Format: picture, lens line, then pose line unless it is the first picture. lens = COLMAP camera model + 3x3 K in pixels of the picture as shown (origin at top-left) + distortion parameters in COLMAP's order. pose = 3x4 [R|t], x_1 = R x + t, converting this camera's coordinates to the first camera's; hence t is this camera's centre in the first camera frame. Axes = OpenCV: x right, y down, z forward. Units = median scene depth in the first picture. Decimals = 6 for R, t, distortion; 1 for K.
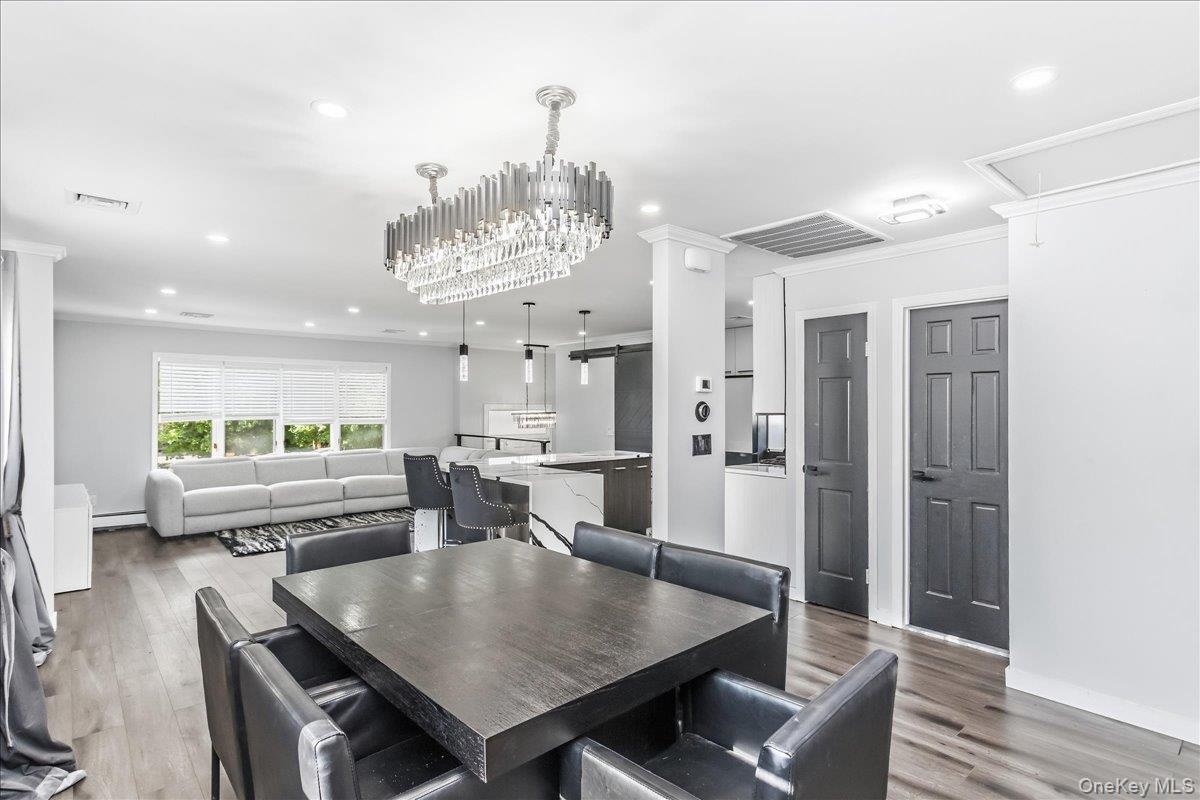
lens RADIAL K [[618.6, 0, 600.0], [0, 618.6, 400.0], [0, 0, 1]] dist [0.000595, 0.000437]
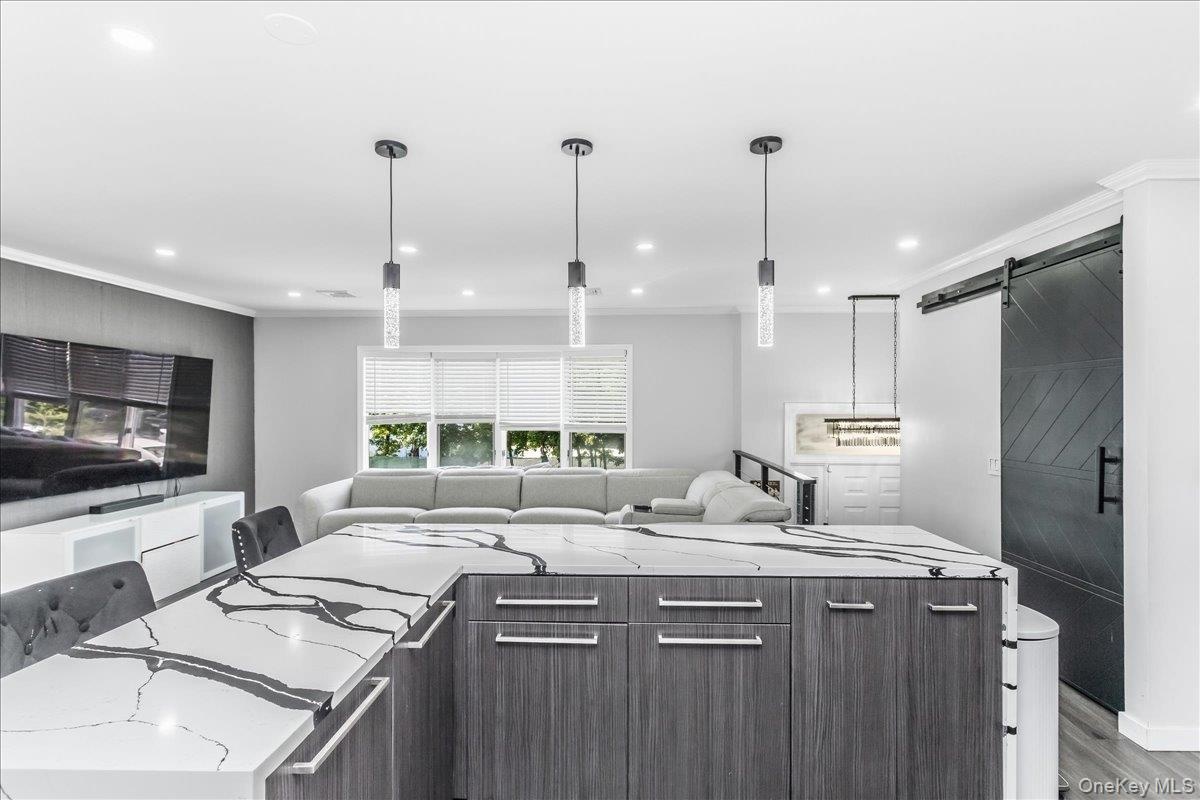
lens RADIAL K [[618.6, 0, 600.0], [0, 618.6, 400.0], [0, 0, 1]] dist [0.000595, 0.000437]
pose [[0.717536, -0.006385, -0.696492, 0.120155], [0.004169, 0.999979, -0.004872, 0.005491], [0.696509, 0.000592, 0.717548, 0.513518]]
